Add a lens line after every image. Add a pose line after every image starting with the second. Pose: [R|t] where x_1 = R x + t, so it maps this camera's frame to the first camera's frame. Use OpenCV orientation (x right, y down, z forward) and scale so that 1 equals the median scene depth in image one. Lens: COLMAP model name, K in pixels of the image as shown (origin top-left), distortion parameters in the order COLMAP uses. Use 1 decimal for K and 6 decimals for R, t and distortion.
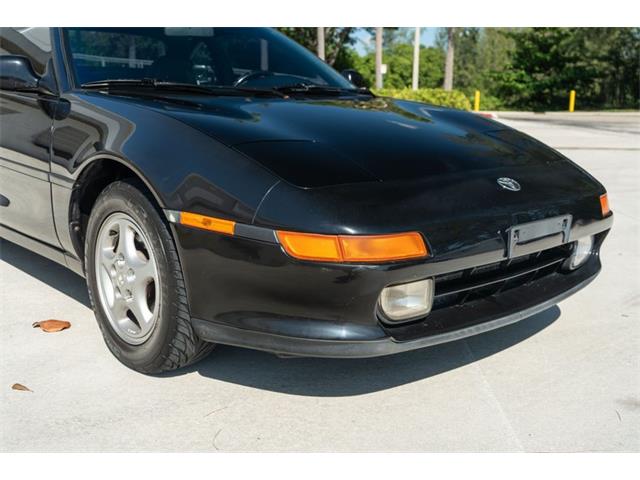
lens RADIAL K [[695.7, 0, 320.0], [0, 695.7, 240.0], [0, 0, 1]] dist [-0.013333, -0.022812]
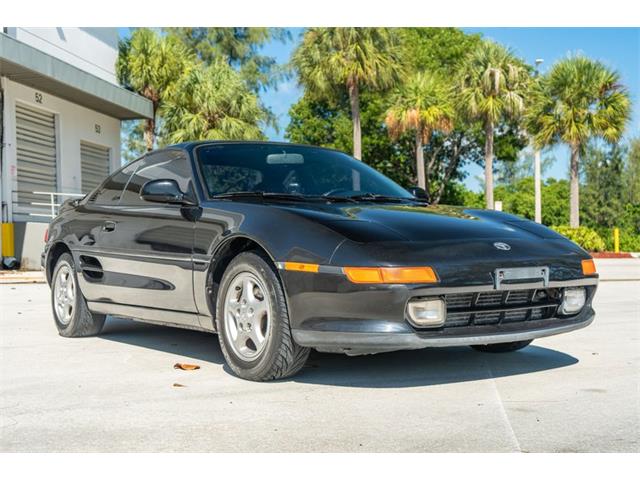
lens RADIAL K [[1013.5, 0, 320.0], [0, 1013.5, 240.0], [0, 0, 1]] dist [-0.007349, -0.024488]
pose [[0.991927, -0.029468, -0.123342, 0.144776], [0.000906, 0.974249, -0.225473, 0.372024], [0.126810, 0.223541, 0.966410, -1.080672]]
